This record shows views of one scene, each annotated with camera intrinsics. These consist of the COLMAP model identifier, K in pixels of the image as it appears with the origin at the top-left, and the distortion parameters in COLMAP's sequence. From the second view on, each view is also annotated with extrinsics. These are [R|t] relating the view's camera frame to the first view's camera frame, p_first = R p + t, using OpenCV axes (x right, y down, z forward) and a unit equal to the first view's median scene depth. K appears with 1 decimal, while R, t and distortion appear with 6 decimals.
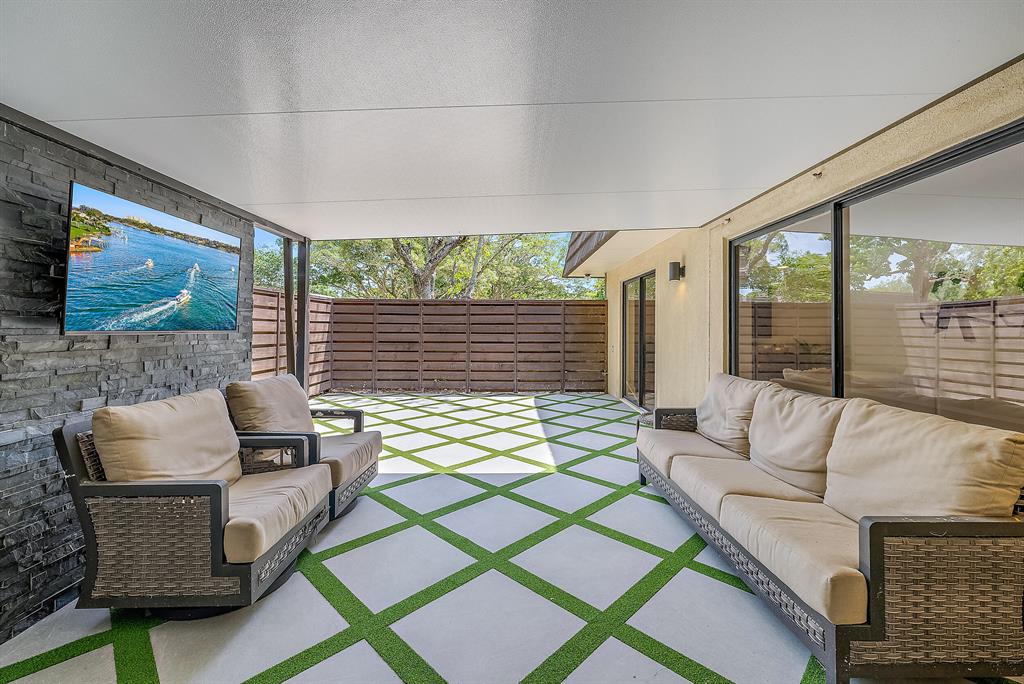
lens RADIAL K [[426.1, 0, 515.3], [0, 426.1, 325.0], [0, 0, 1]] dist [-0.000489, -0.000276]
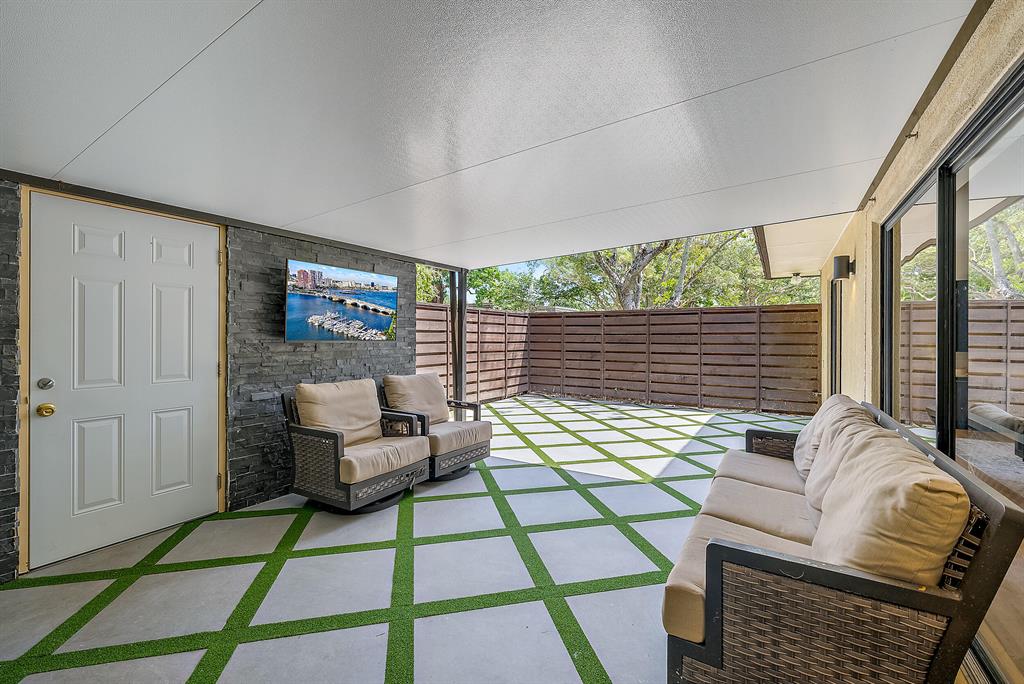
lens RADIAL K [[429.2, 0, 512.0], [0, 429.2, 342.0], [0, 0, 1]] dist [-0.001057, -0.000219]
pose [[0.843515, 0.003985, -0.537091, 0.357434], [0.004776, 0.999877, 0.014920, -0.001668], [0.537085, -0.015150, 0.843392, -0.016869]]
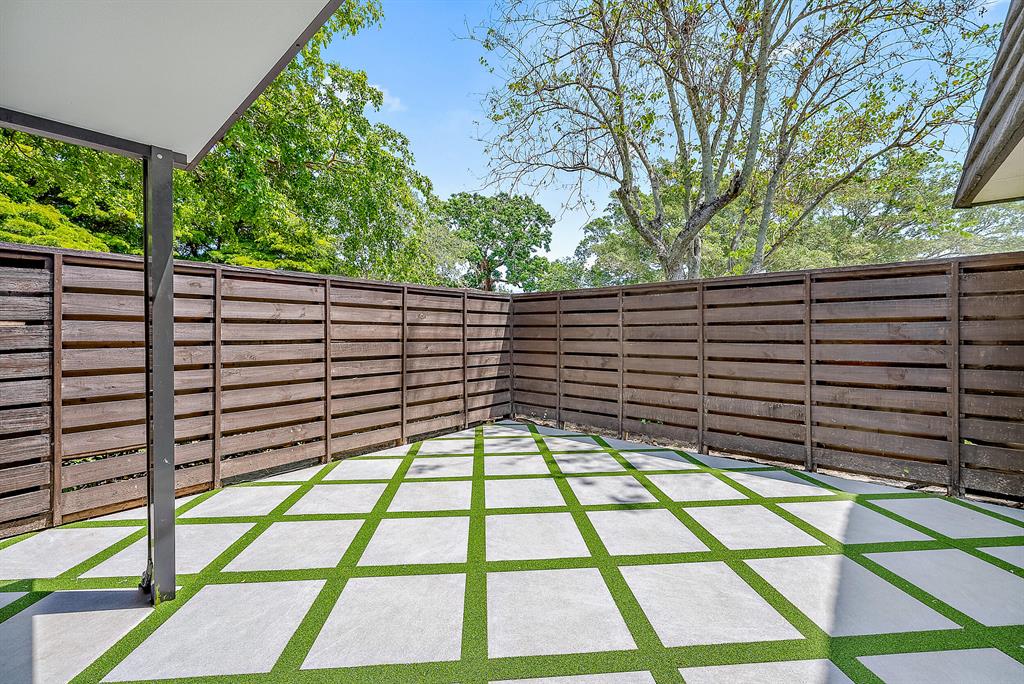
lens RADIAL K [[422.2, 0, 509.9], [0, 422.2, 335.9], [0, 0, 1]] dist [-0.001083, -0.000231]
pose [[0.753761, -0.002088, -0.657146, 0.130909], [0.011567, 0.999882, 0.010090, 0.009025], [0.657047, -0.015207, 0.753696, 0.995562]]
